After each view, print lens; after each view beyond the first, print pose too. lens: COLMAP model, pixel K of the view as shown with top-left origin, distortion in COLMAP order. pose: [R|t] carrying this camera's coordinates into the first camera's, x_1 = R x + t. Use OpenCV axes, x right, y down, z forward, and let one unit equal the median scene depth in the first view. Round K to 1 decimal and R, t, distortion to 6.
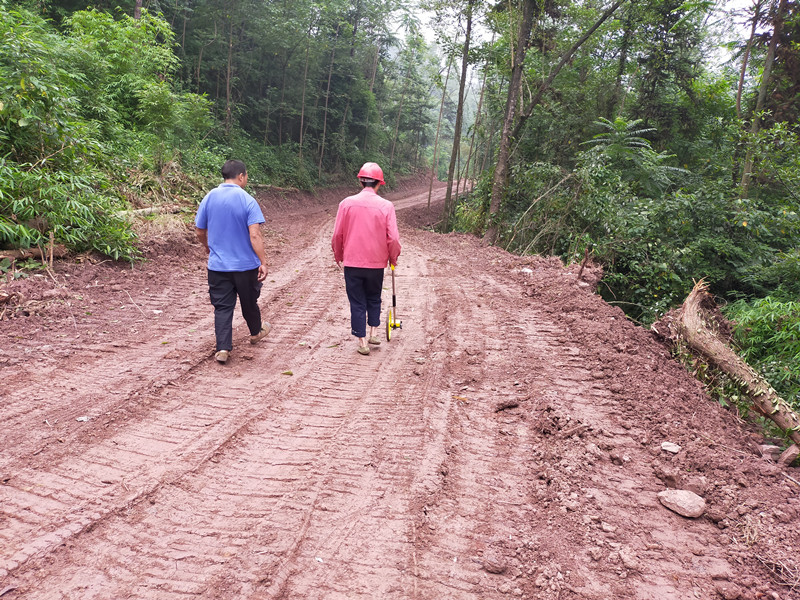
lens RADIAL K [[584.5, 0, 405.9], [0, 584.5, 297.5], [0, 0, 1]] dist [-0.010180, -0.003495]
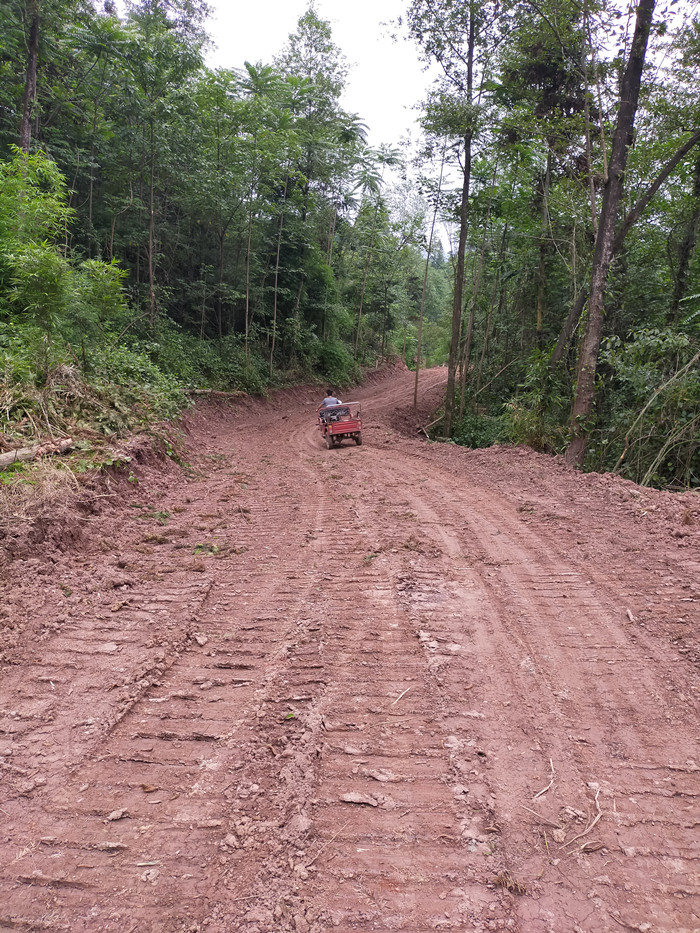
lens RADIAL K [[681.7, 0, 344.1], [0, 681.7, 468.3], [0, 0, 1]] dist [-0.010180, -0.003495]
pose [[0.997701, -0.059774, -0.031934, -0.032980], [0.057773, 0.996507, -0.060308, -0.024099], [0.035427, 0.058324, 0.997669, 0.111755]]
